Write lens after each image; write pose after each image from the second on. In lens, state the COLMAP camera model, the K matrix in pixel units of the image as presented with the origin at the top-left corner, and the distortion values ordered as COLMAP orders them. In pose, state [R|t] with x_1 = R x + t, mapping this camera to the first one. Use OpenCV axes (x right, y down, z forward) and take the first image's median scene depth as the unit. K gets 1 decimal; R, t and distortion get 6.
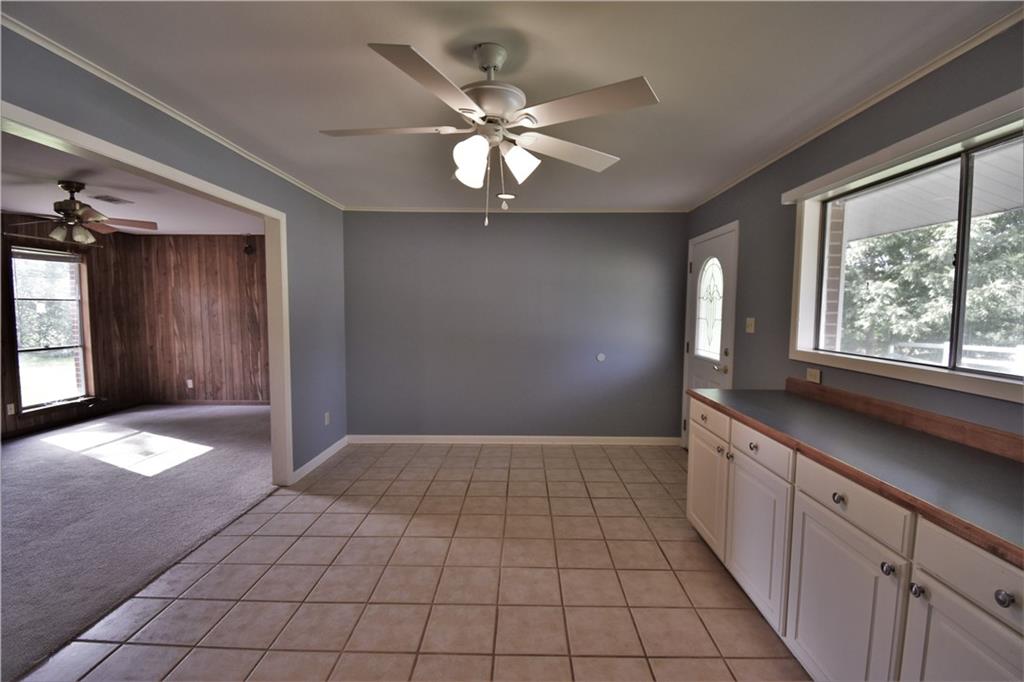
lens RADIAL K [[458.4, 0, 511.6], [0, 458.4, 343.6], [0, 0, 1]] dist [0.002031, -0.000398]
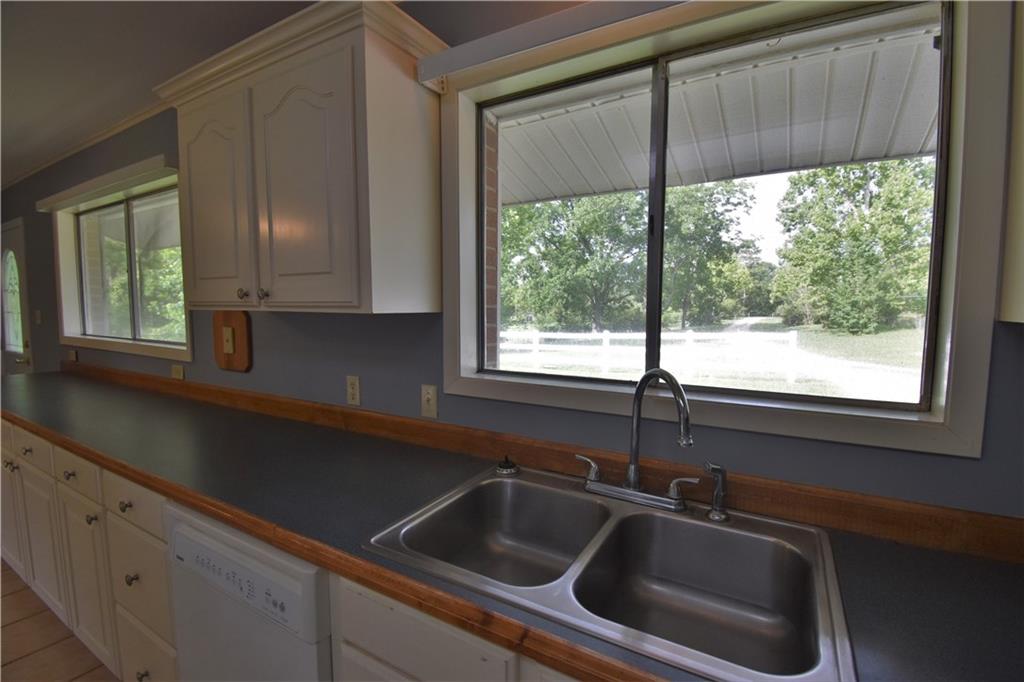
lens RADIAL K [[460.7, 0, 516.7], [0, 460.7, 342.7], [0, 0, 1]] dist [0.022647, -0.027031]
pose [[0.487947, -0.081778, 0.869034, 0.157185], [0.070252, 0.996051, 0.054285, 0.048199], [-0.870041, 0.034563, 0.491766, -0.607388]]
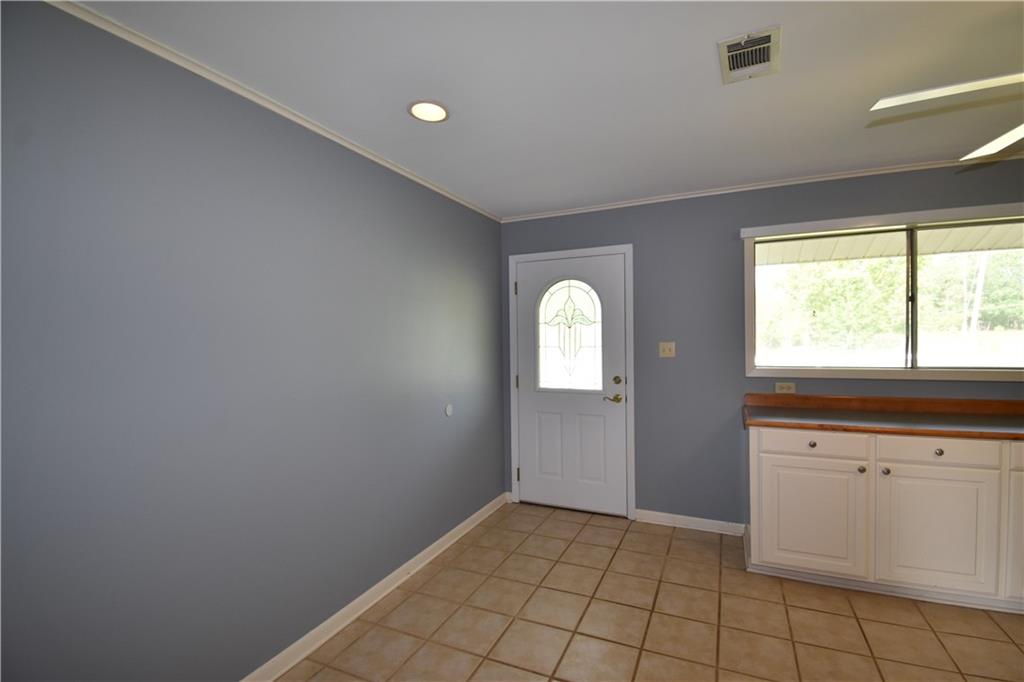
lens RADIAL K [[458.4, 0, 511.6], [0, 458.4, 343.6], [0, 0, 1]] dist [0.002031, -0.000398]
pose [[0.398330, -0.037195, 0.916488, -0.652084], [0.094507, 0.995524, -0.000672, -0.102041], [-0.912360, 0.086882, 0.400062, 1.089133]]
